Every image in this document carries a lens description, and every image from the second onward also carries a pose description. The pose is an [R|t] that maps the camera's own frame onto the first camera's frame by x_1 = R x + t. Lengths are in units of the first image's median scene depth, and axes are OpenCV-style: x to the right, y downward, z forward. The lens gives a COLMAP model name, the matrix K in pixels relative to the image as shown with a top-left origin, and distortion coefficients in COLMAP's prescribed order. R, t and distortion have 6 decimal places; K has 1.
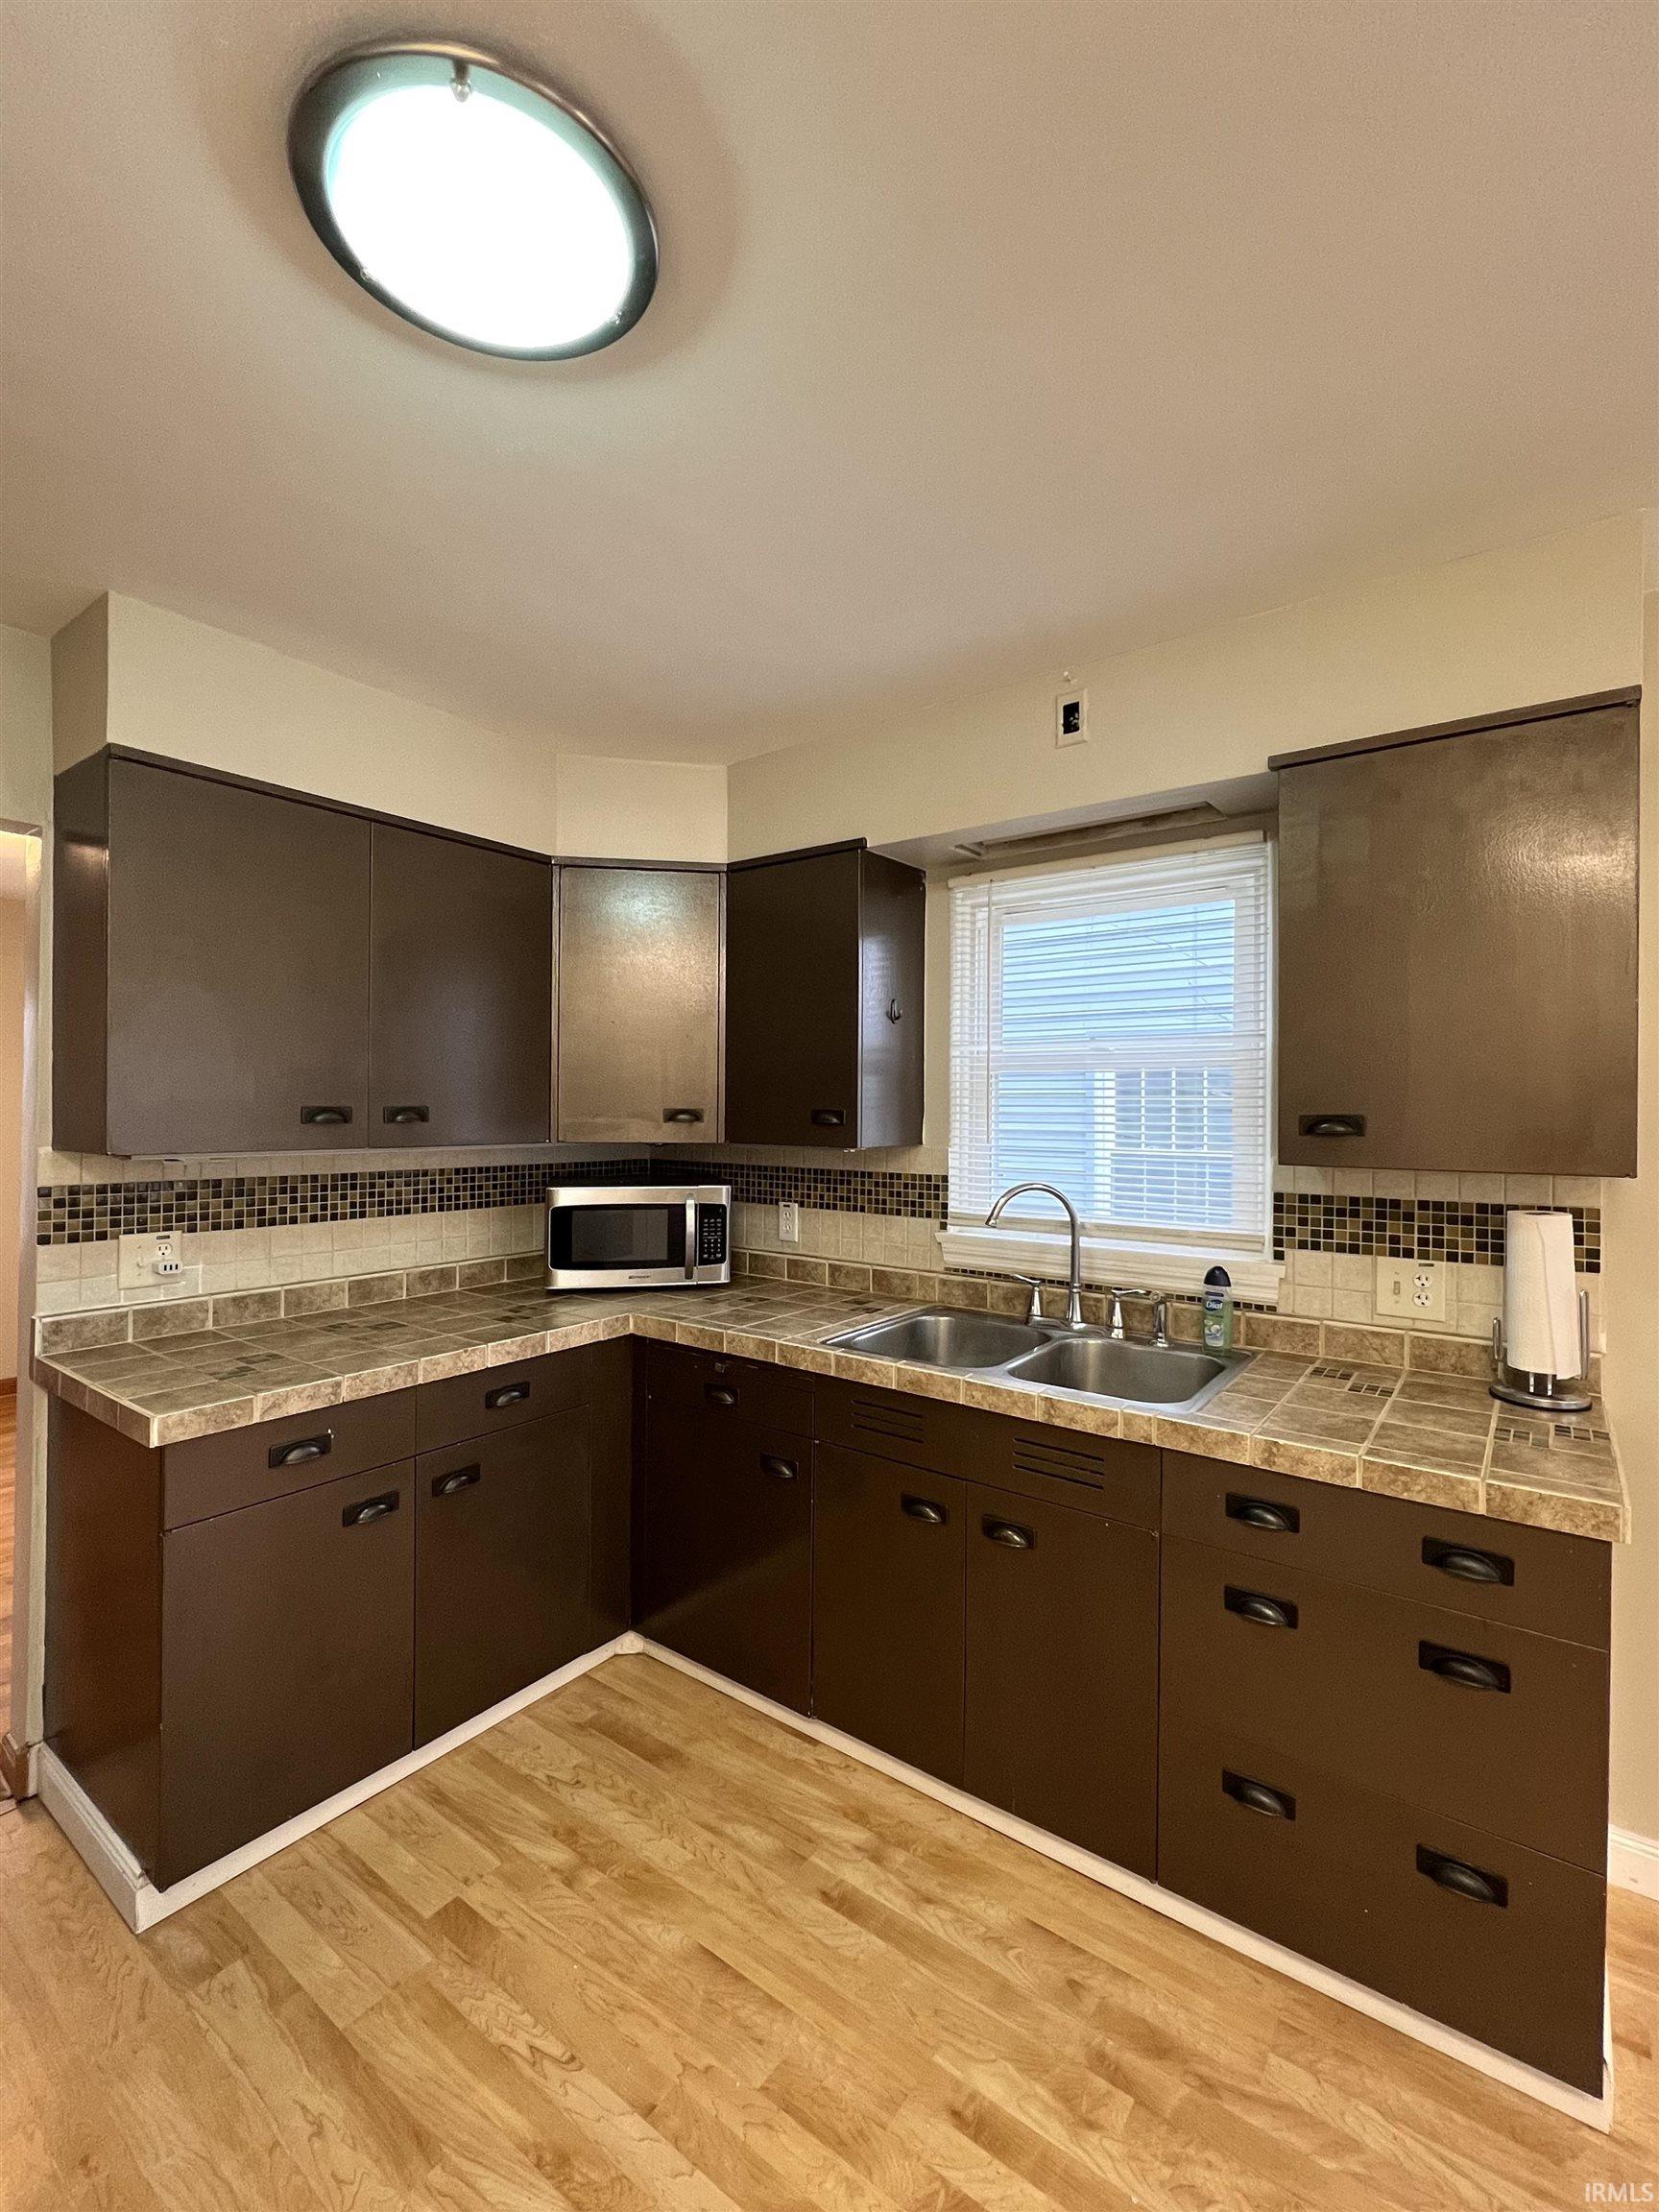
lens RADIAL K [[970.2, 0, 848.5], [0, 970.2, 1103.6], [0, 0, 1]] dist [-0.013762, 0.000878]
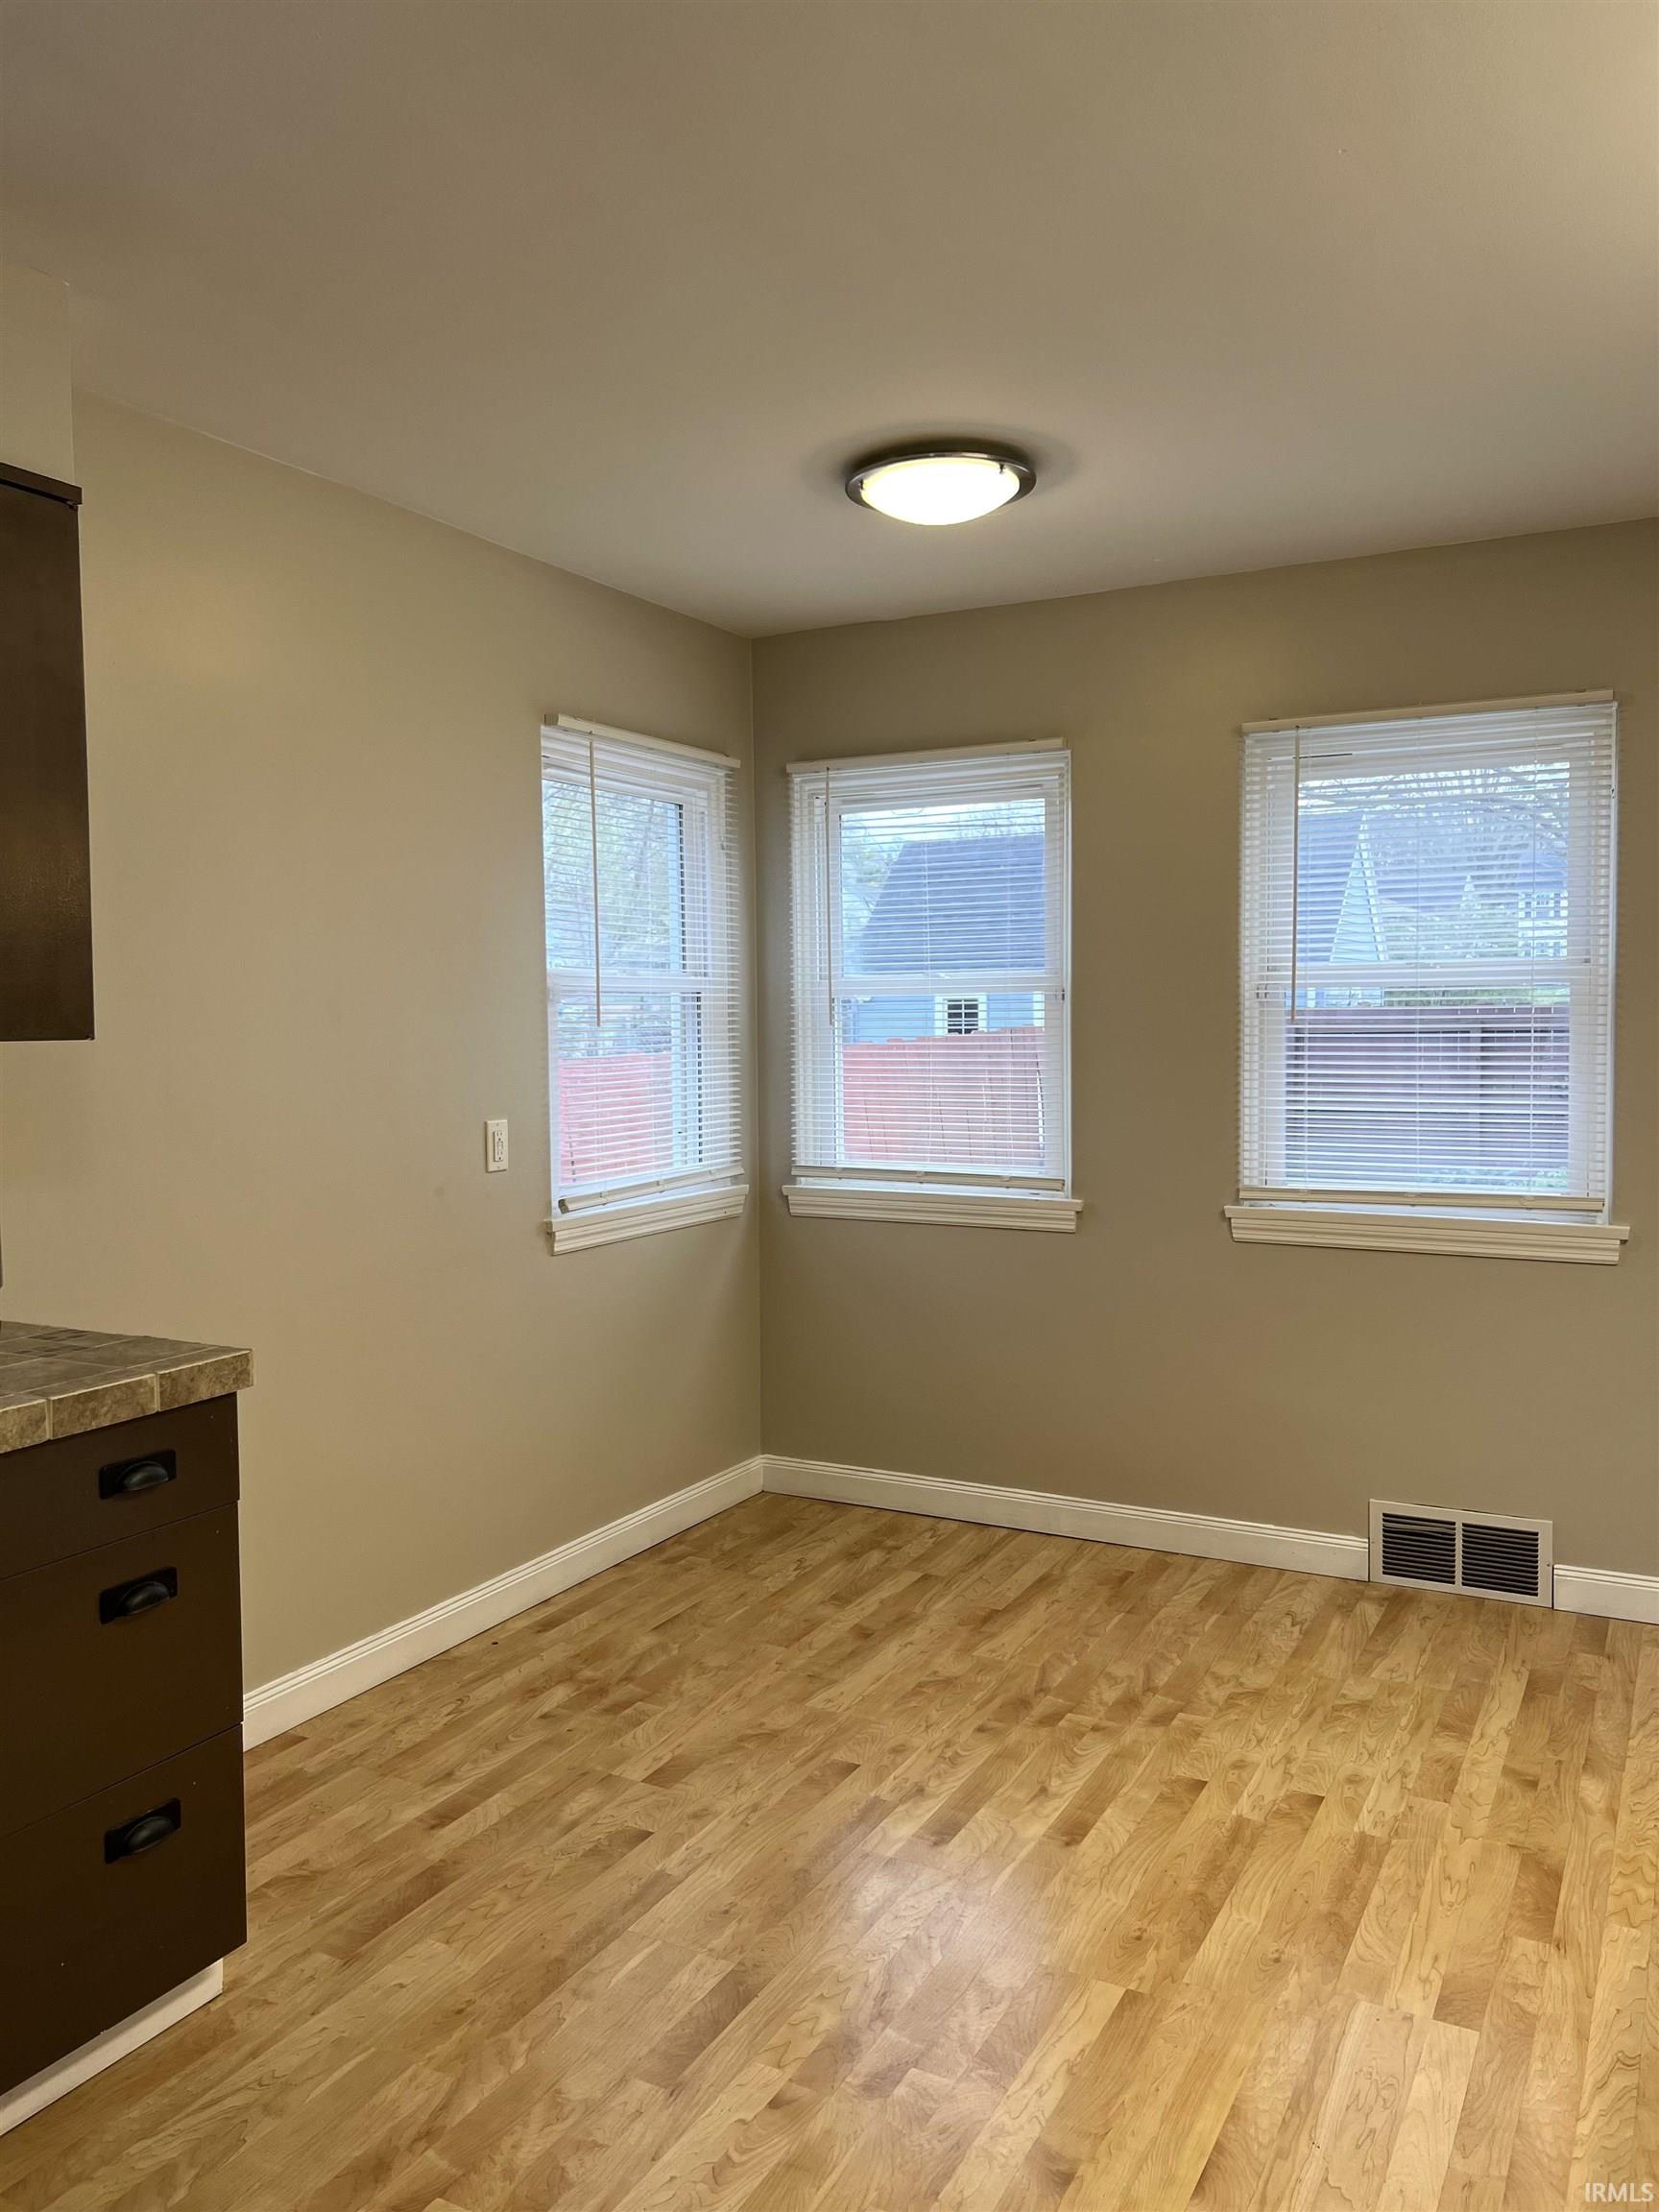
lens RADIAL K [[1628.0, 0, 841.5], [0, 1628.0, 1110.4], [0, 0, 1]] dist [0.016238, -0.038259]
pose [[-0.145185, -0.073377, 0.986680, -0.909133], [0.006740, 0.997150, 0.075147, 0.038316], [-0.989382, 0.017561, -0.144277, 0.583931]]
